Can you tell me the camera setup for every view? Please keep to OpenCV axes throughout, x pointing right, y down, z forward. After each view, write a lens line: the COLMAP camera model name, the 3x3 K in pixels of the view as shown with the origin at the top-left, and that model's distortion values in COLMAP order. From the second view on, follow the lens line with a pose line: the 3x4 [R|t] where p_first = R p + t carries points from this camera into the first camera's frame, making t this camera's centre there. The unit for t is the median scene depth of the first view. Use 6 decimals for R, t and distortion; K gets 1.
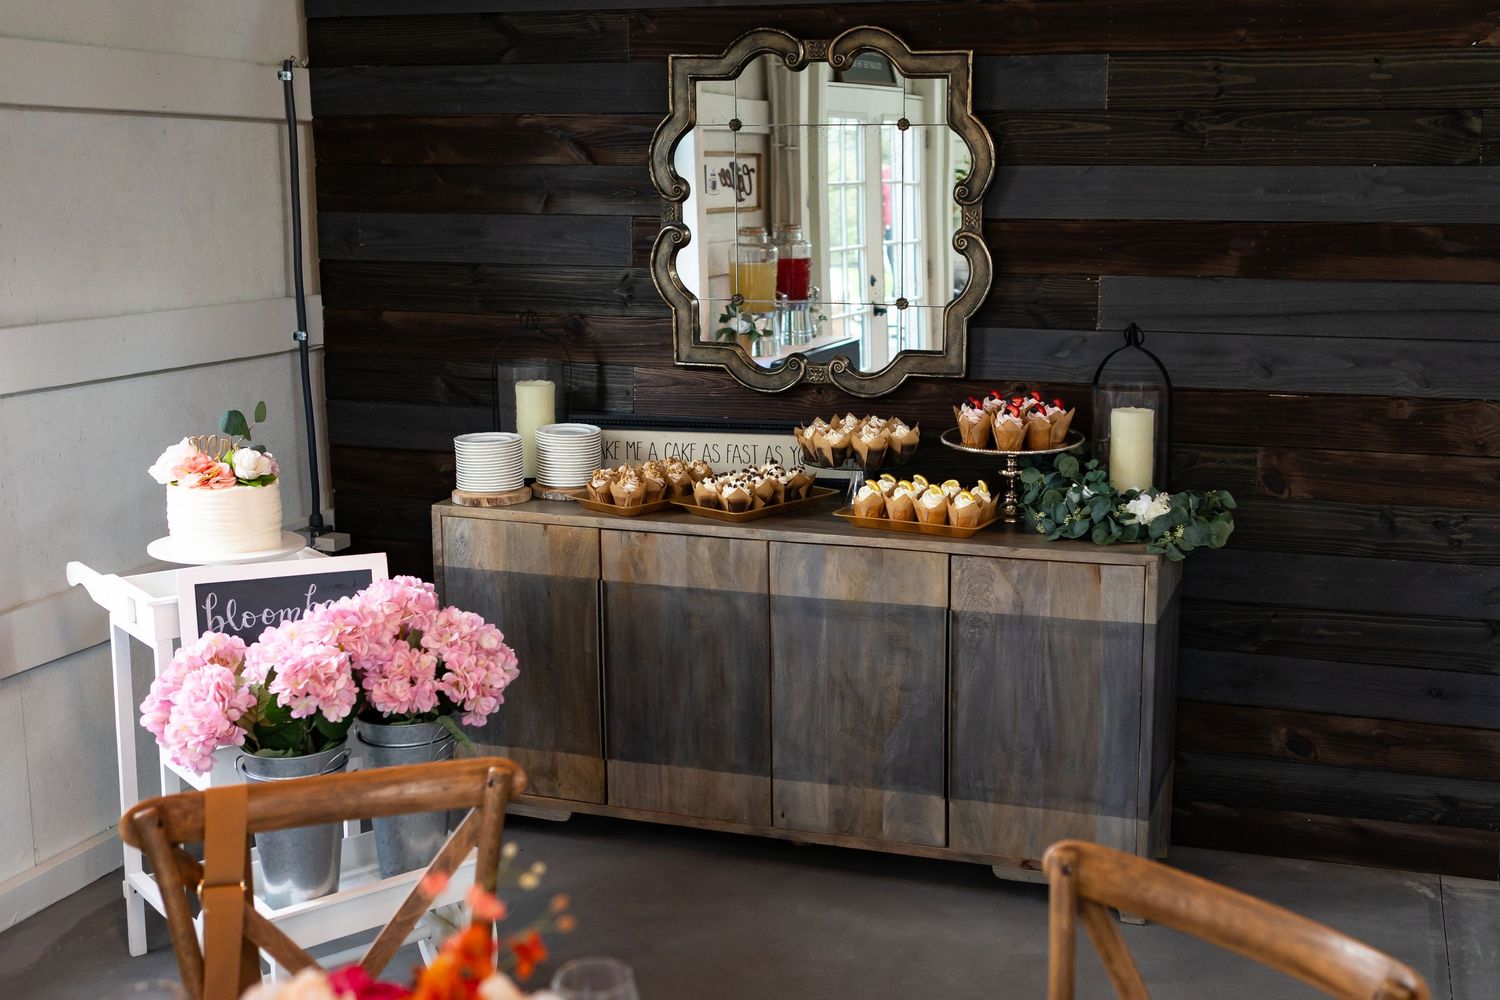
lens RADIAL K [[1690.5, 0, 750.0], [0, 1690.5, 500.0], [0, 0, 1]] dist [-0.002965, -0.005497]
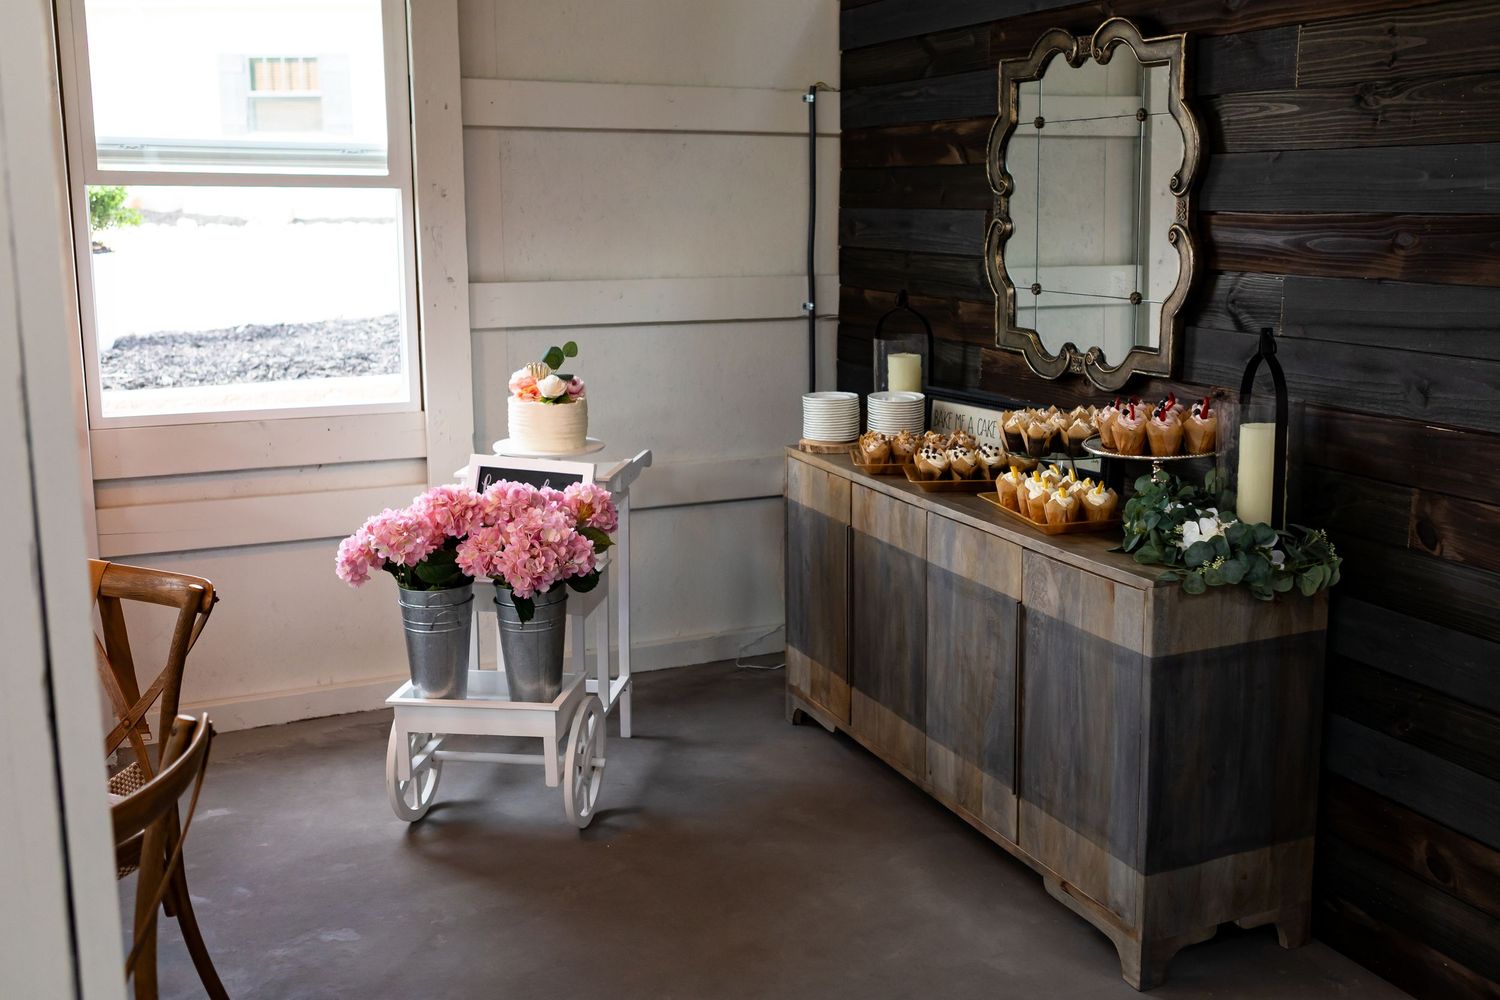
lens RADIAL K [[1449.5, 0, 752.6], [0, 1449.5, 439.5], [0, 0, 1]] dist [0.001374, -0.010482]
pose [[0.686638, 0.116547, -0.717597, 0.580843], [-0.134208, 0.990422, 0.032440, -0.034653], [0.714504, 0.074033, 0.695703, 0.280851]]
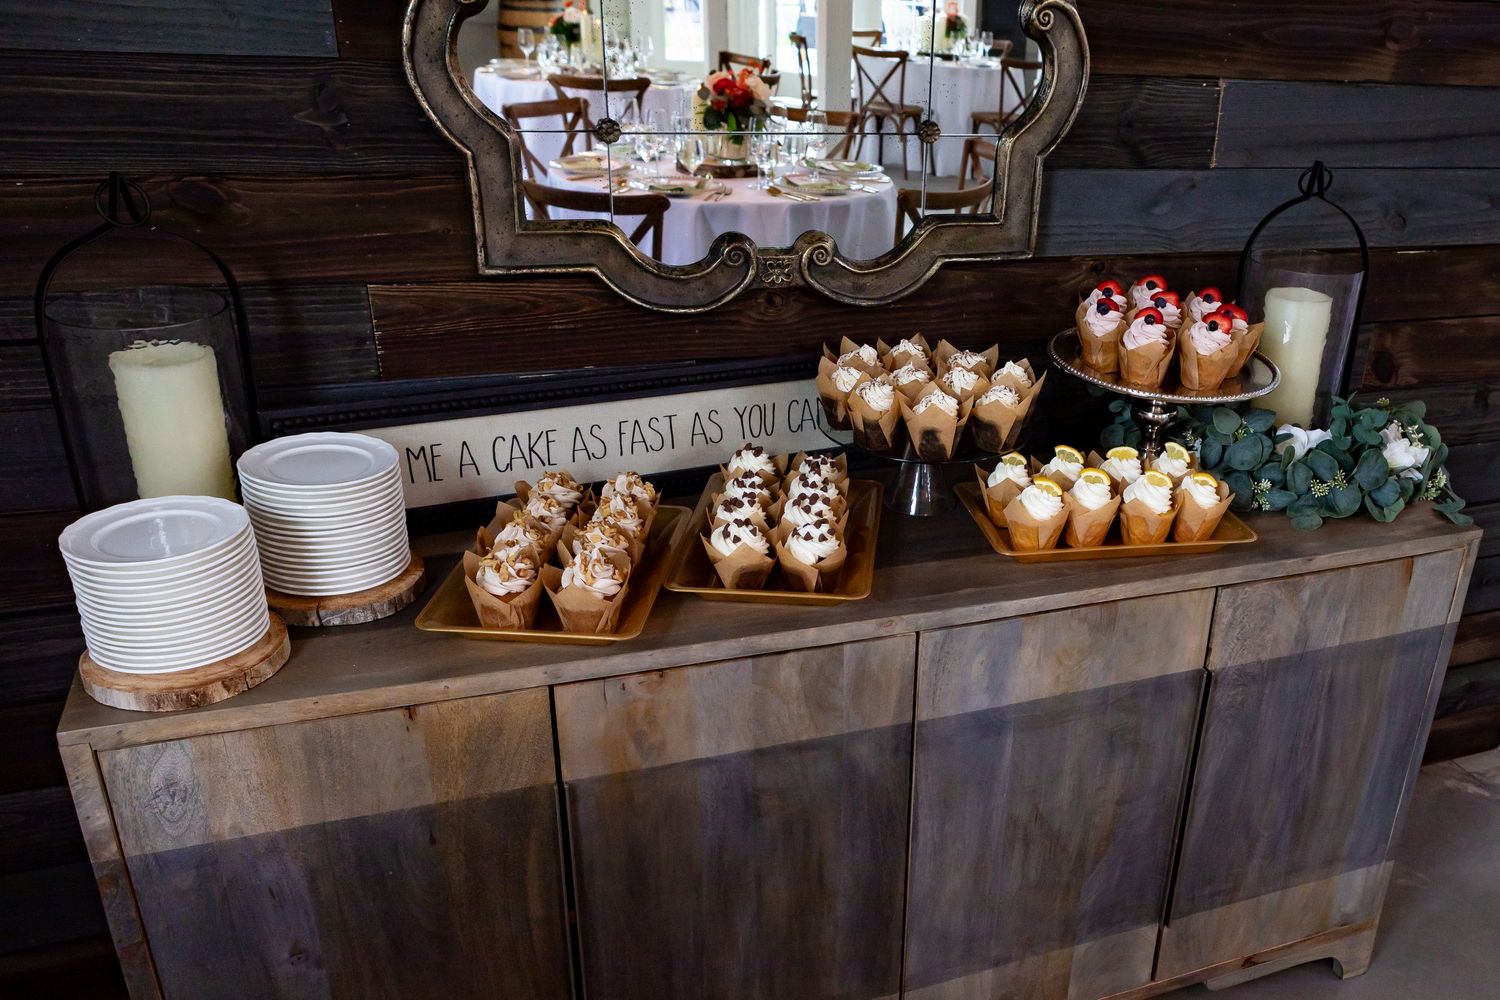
lens RADIAL K [[1315.2, 0, 917.2], [0, 1315.2, 602.2], [0, 0, 1]] dist [-0.030077, 0.010404]
pose [[0.722313, -0.269212, 0.637016, -0.244479], [0.075188, 0.946230, 0.314635, -0.111846], [-0.687467, -0.179368, 0.703716, 0.710510]]
